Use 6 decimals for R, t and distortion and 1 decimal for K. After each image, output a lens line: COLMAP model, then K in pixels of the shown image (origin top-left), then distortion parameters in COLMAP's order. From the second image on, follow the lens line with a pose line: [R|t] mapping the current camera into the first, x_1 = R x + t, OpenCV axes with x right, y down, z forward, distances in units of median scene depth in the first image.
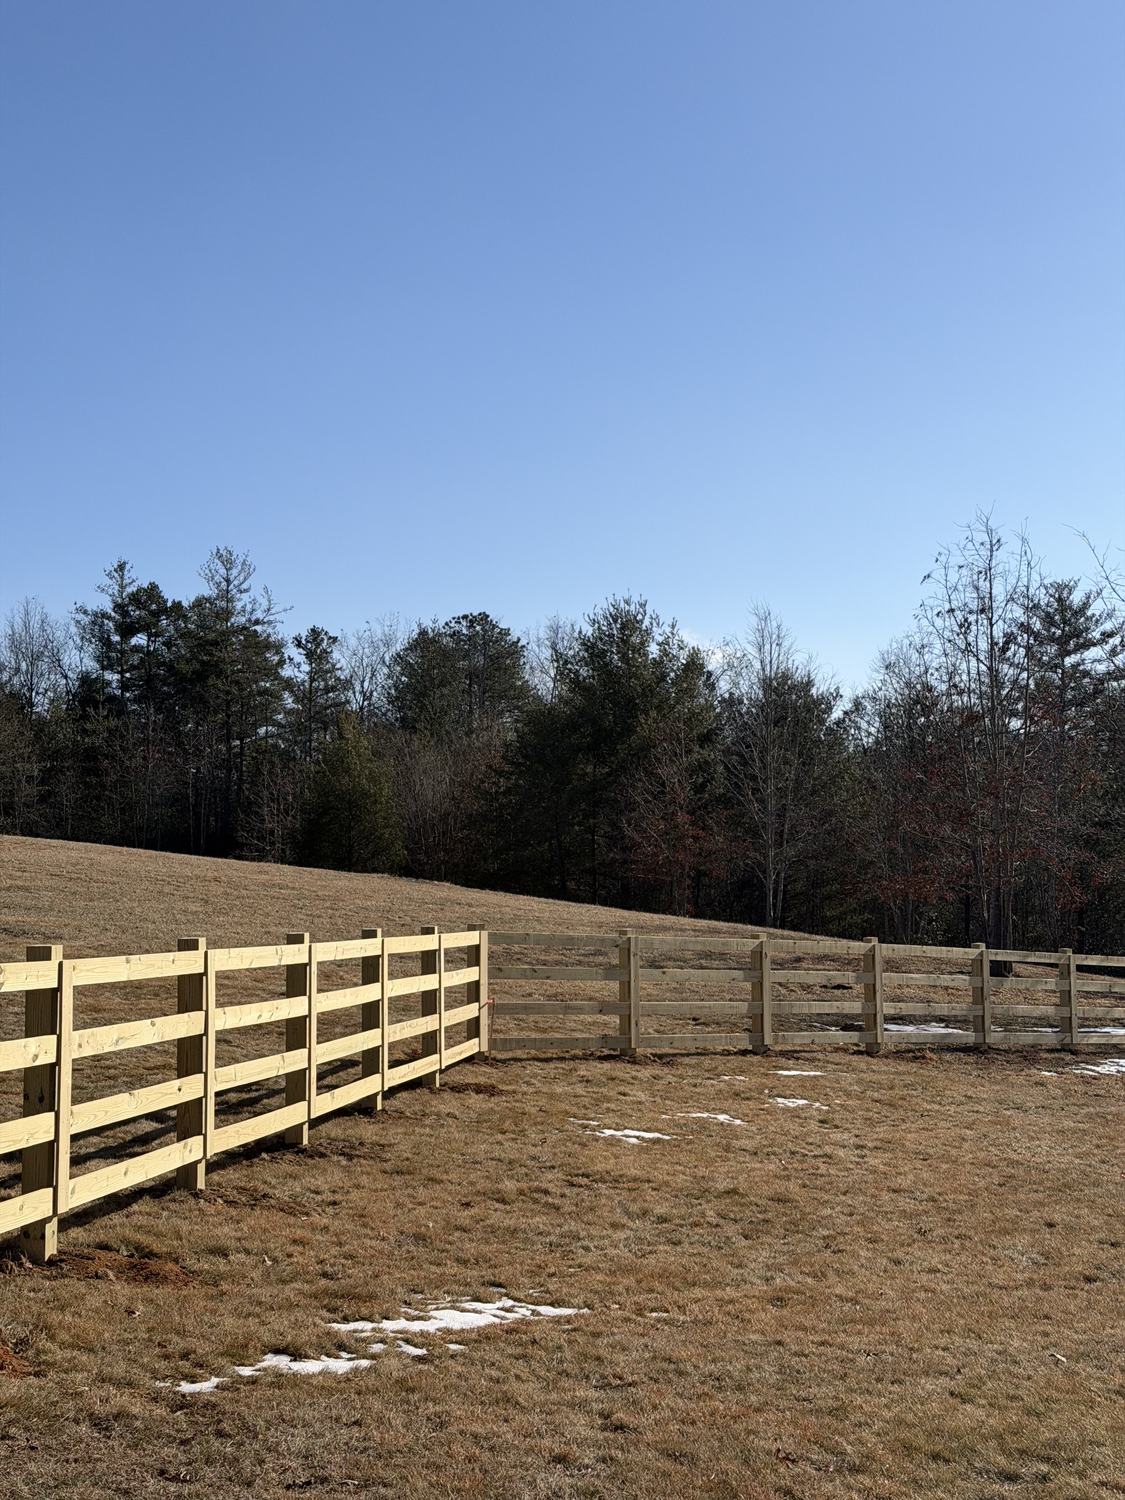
lens RADIAL K [[1887.5, 0, 562.5], [0, 1887.5, 750.0], [0, 0, 1]] dist [0.082510, -0.019222]
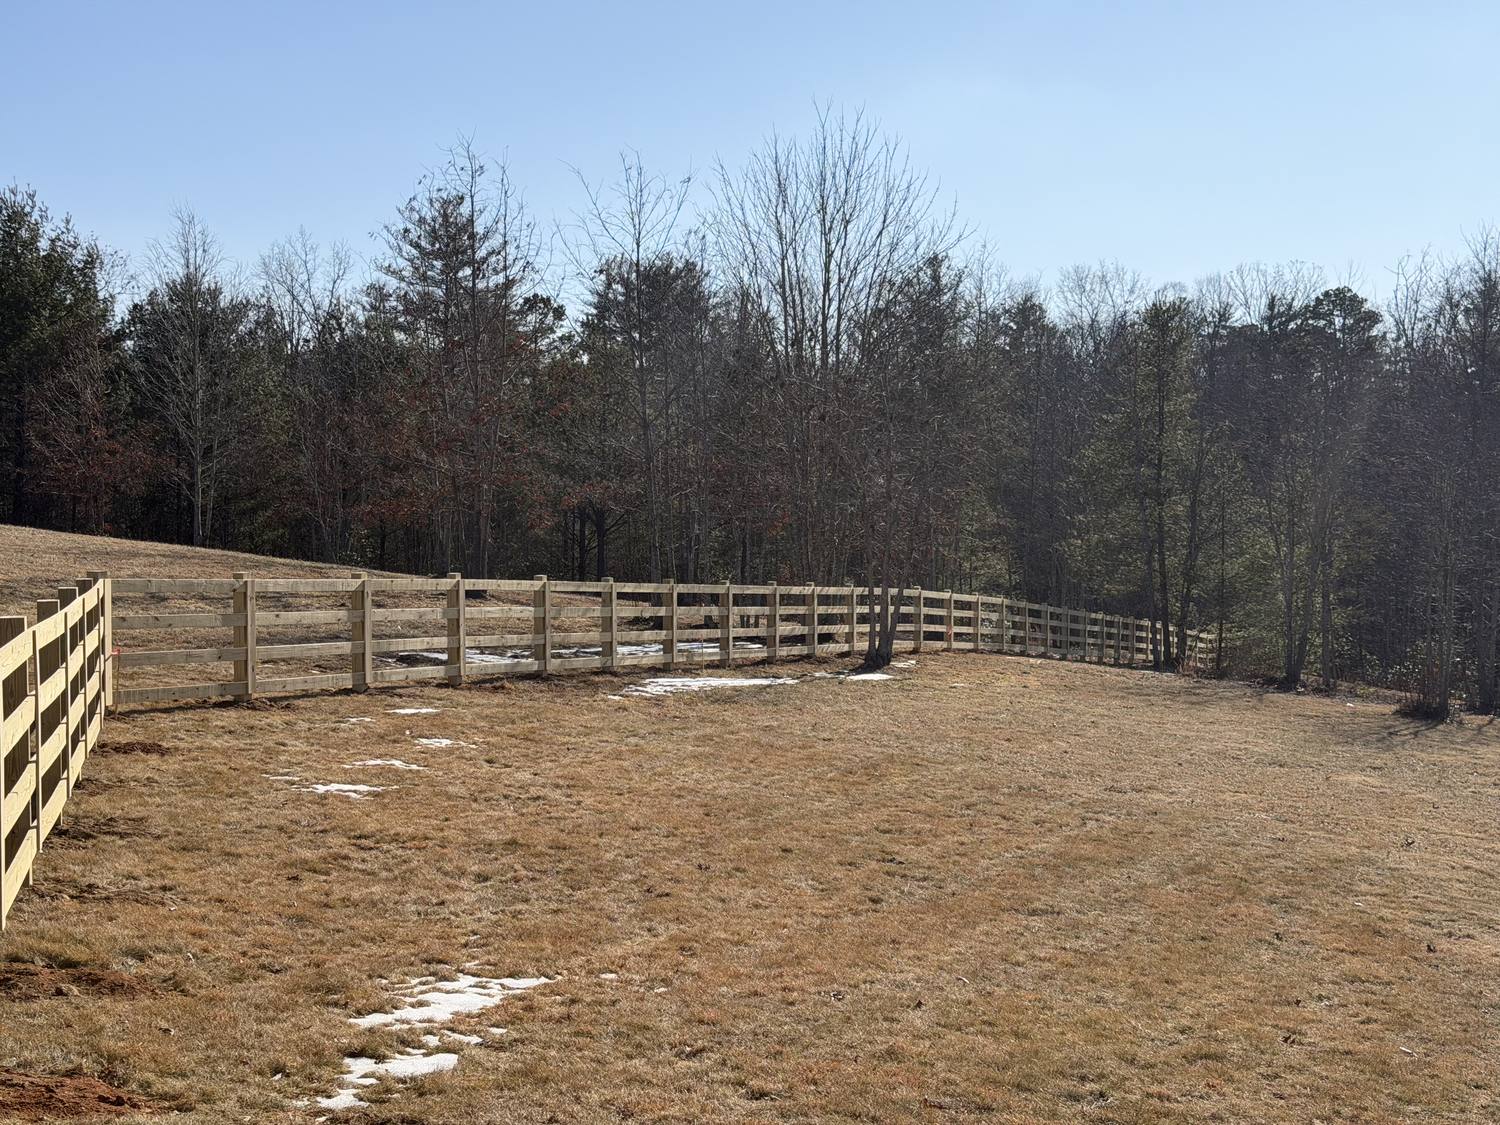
lens RADIAL K [[1893.6, 0, 750.0], [0, 1893.6, 562.5], [0, 0, 1]] dist [0.000896, -0.041548]
pose [[0.911012, -0.011489, 0.412221, -0.101448], [-0.032521, 0.994497, 0.099590, -0.011705], [-0.411096, -0.104133, 0.905625, 0.015547]]
